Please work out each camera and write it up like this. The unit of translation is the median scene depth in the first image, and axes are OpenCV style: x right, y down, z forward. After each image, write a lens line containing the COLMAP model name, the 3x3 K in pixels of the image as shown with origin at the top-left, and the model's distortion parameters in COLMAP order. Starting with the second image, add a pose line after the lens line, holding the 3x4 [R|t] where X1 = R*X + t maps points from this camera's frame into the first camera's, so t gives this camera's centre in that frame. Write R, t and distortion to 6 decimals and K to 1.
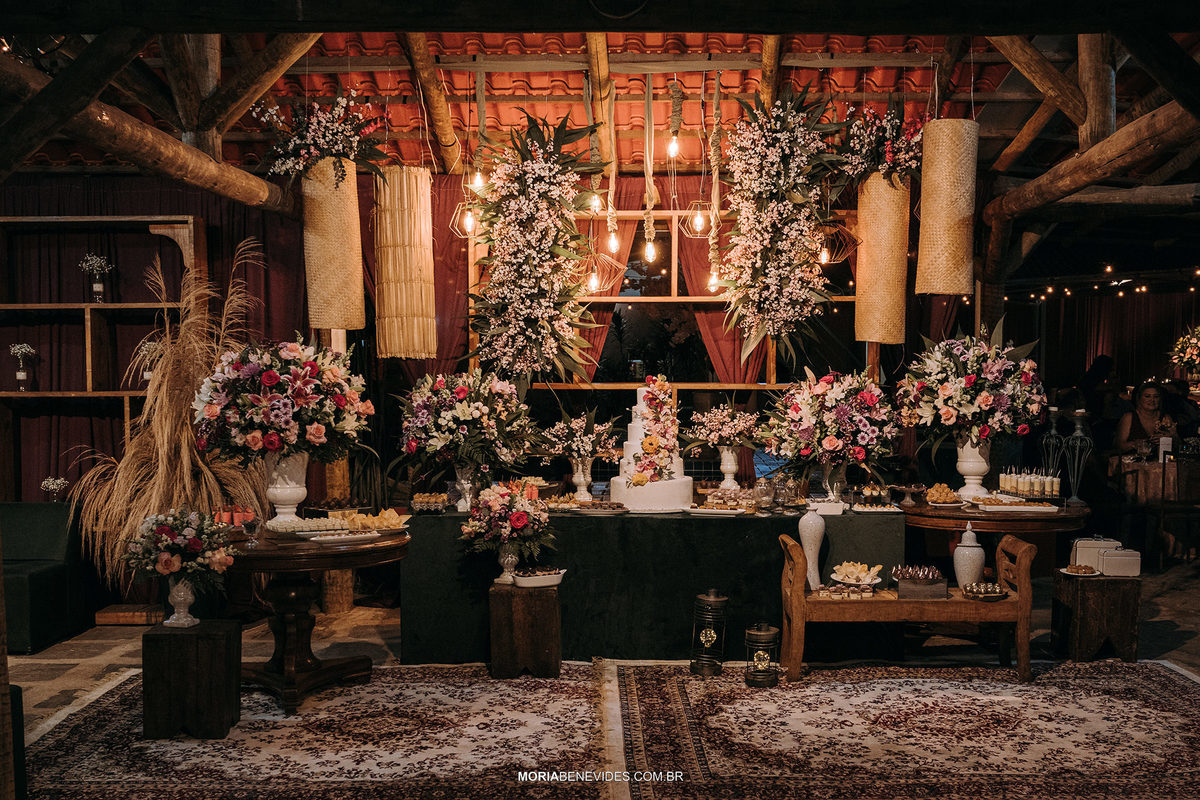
lens RADIAL K [[1248.9, 0, 624.6], [0, 1248.9, 460.3], [0, 0, 1]] dist [-0.002585, 0.002114]
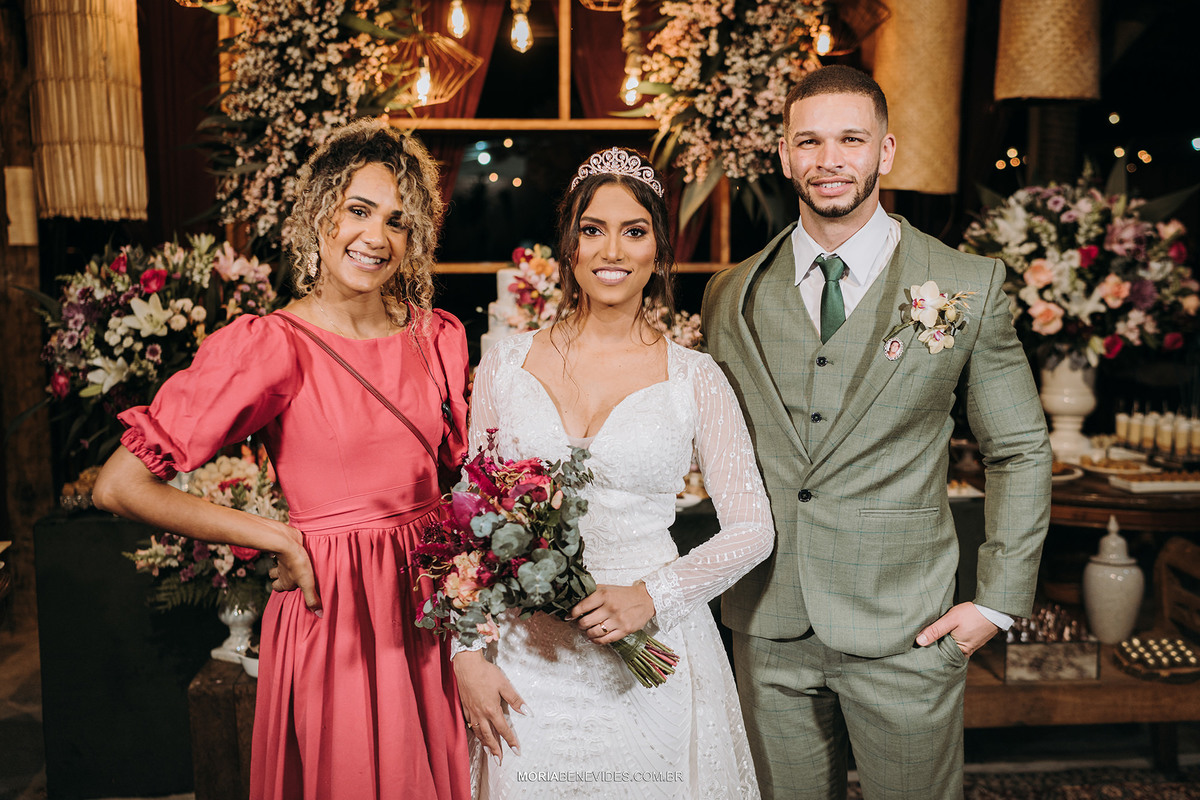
lens RADIAL K [[1183.7, 0, 603.5], [0, 1183.7, 364.1], [0, 0, 1]] dist [-0.002029, -0.005943]
pose [[0.997533, -0.008574, 0.069672, 0.019501], [0.007198, 0.999775, 0.019966, -0.026322], [-0.069828, -0.019415, 0.997370, 0.467424]]
